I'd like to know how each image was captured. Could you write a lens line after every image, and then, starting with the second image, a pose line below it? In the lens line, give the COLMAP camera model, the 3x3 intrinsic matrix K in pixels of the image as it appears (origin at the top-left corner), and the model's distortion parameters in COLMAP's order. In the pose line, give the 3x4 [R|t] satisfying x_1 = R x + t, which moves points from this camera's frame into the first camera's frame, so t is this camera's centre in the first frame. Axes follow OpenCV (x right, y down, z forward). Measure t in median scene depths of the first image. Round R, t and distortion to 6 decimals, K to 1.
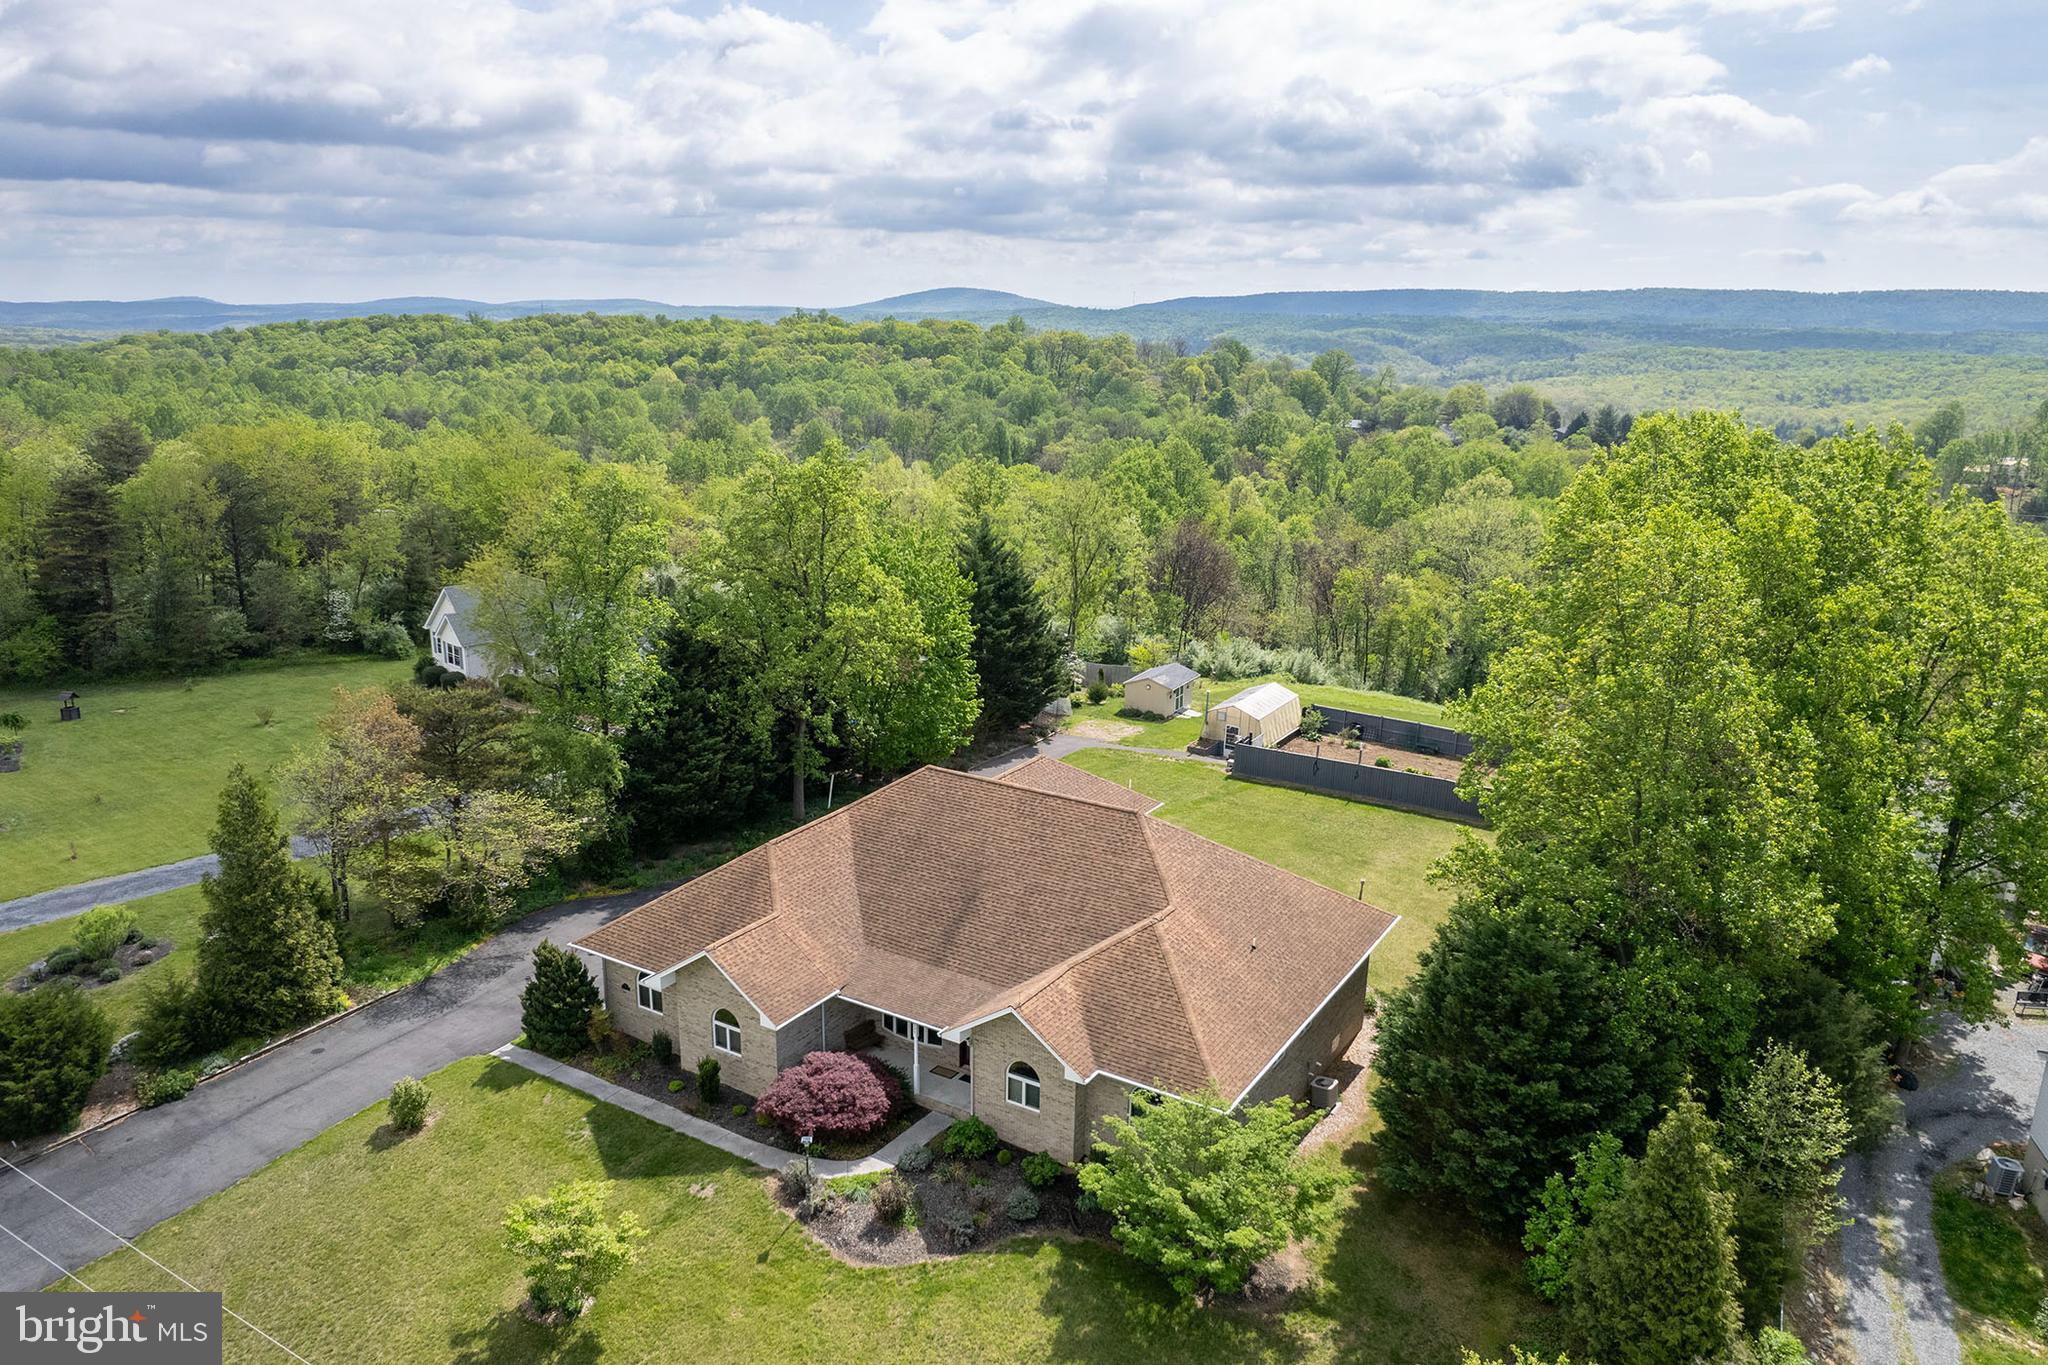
lens RADIAL K [[1406.1, 0, 1001.4], [0, 1406.1, 750.3], [0, 0, 1]] dist [-0.033837, 0.002638]
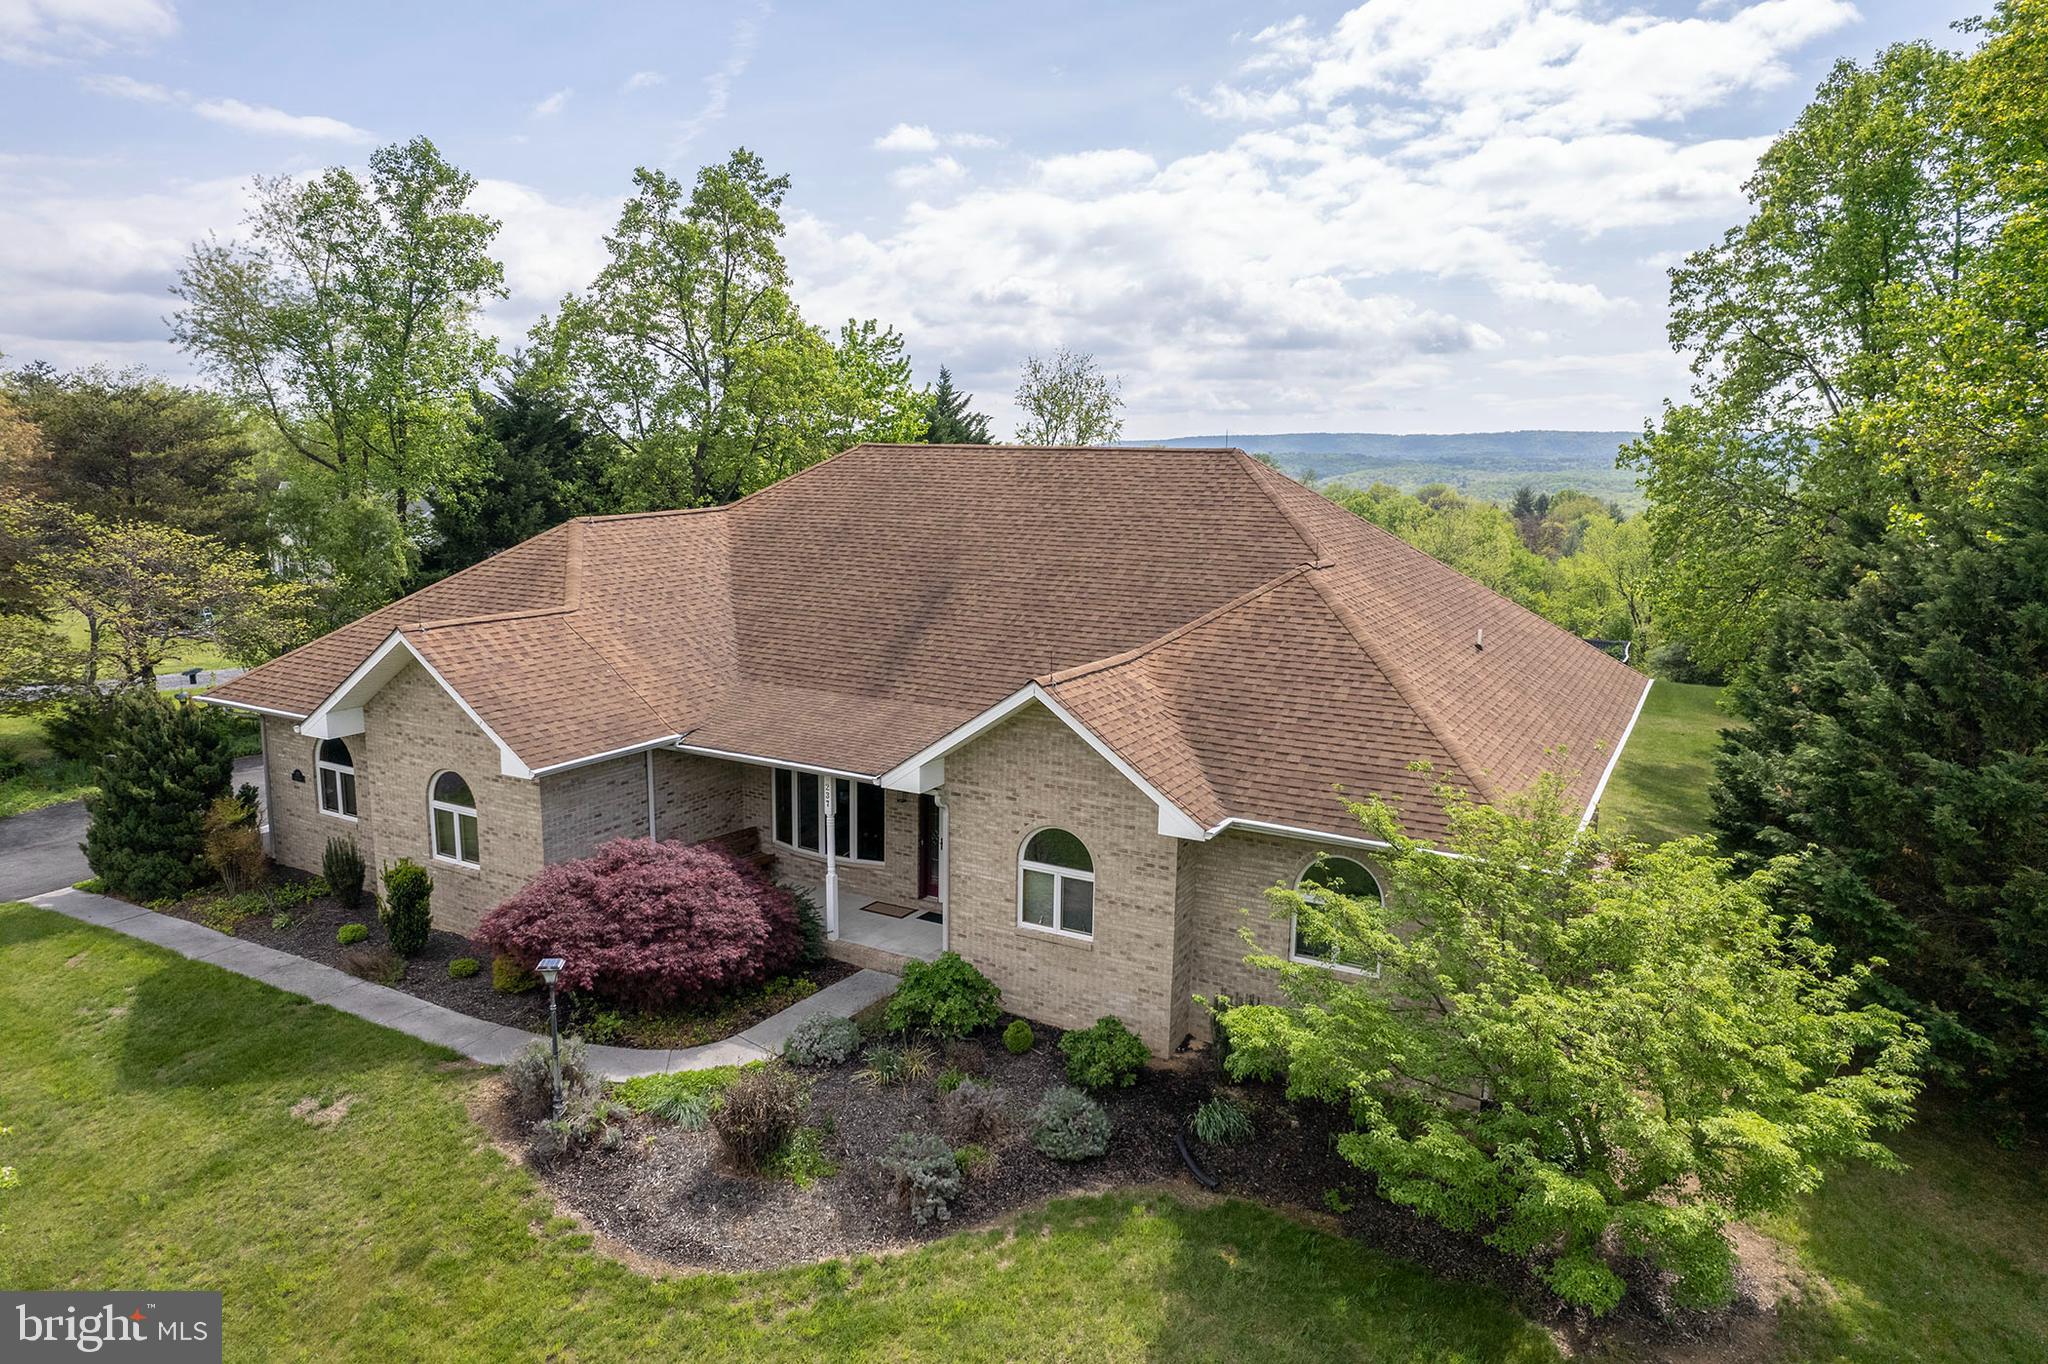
lens RADIAL K [[1308.4, 0, 1002.5], [0, 1308.4, 695.1], [0, 0, 1]] dist [-0.062464, 0.054222]
pose [[0.999194, -0.008574, 0.039215, -0.018770], [0.013251, 0.992613, -0.120594, 0.228036], [-0.037891, 0.121017, 0.991927, 0.559726]]
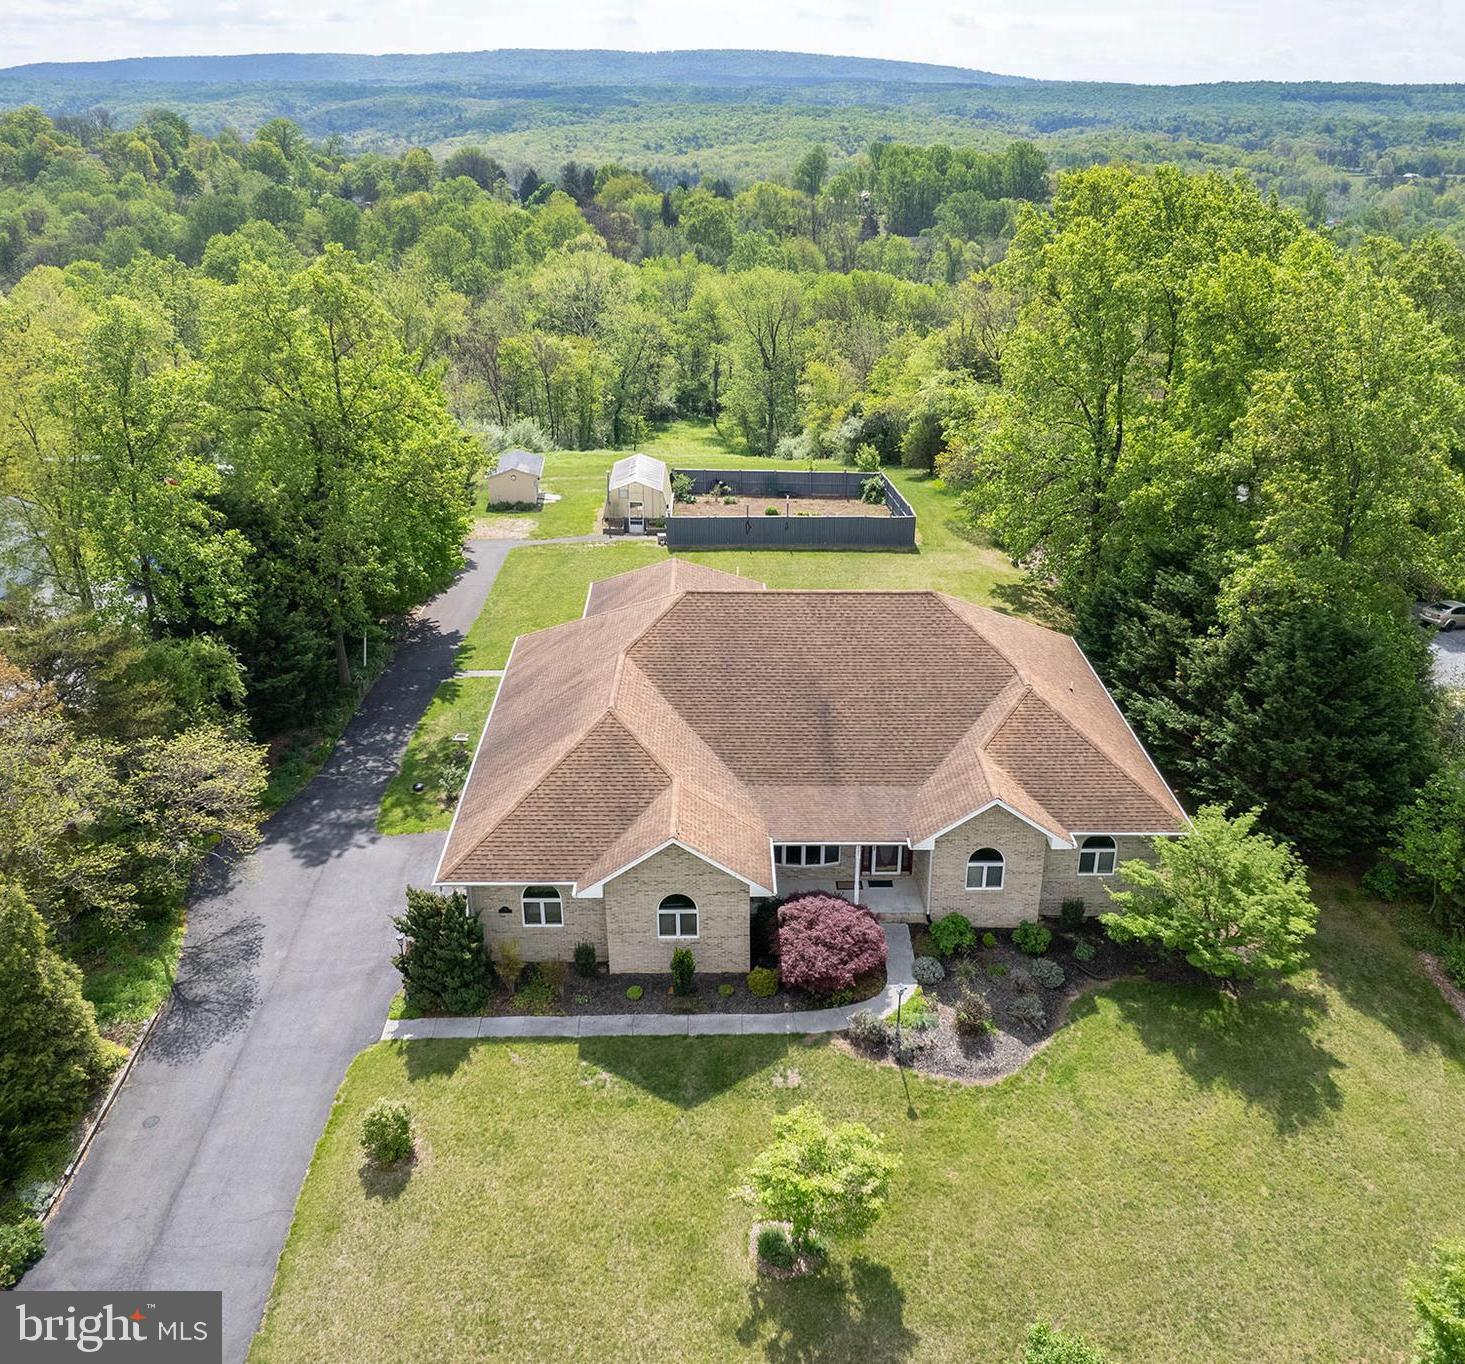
lens RADIAL K [[1314.5, 0, 748.4], [0, 1314.5, 675.9], [0, 0, 1]] dist [-0.048303, 0.011544]
pose [[0.833146, -0.233814, 0.501197, -0.583438], [0.167032, 0.970297, 0.174995, -0.100323], [-0.527226, -0.062080, 0.847454, 0.275620]]
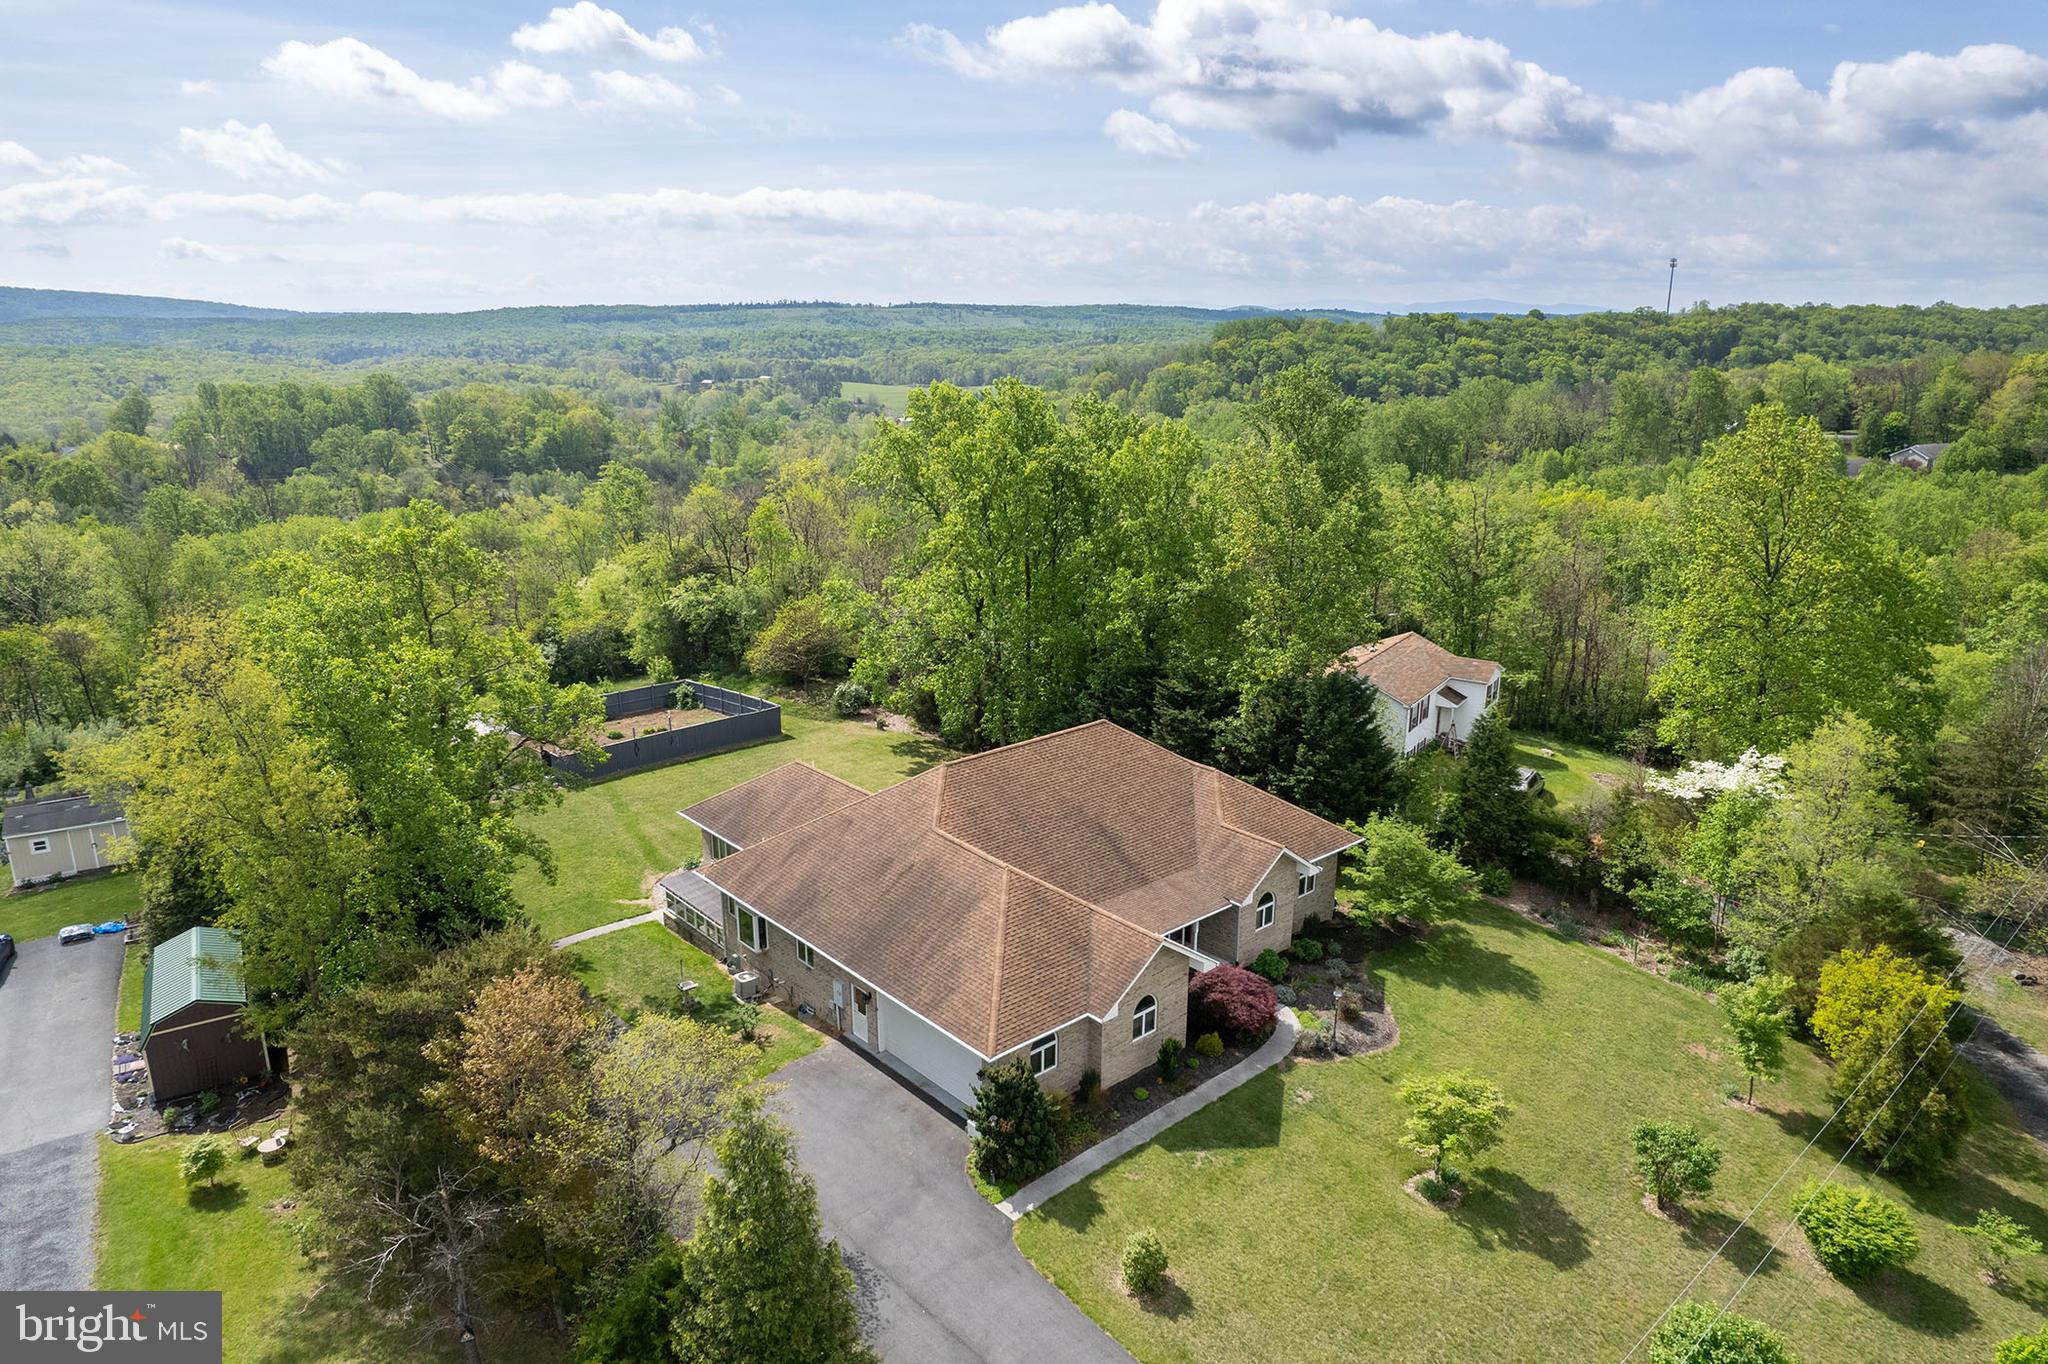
lens RADIAL K [[1316.0, 0, 1005.4], [0, 1316.0, 653.6], [0, 0, 1]] dist [-0.065096, 0.051598]
pose [[0.295541, -0.255005, 0.920667, -1.123977], [0.294404, 0.941124, 0.166166, -0.264305], [-0.908836, 0.221939, 0.353215, 0.729875]]
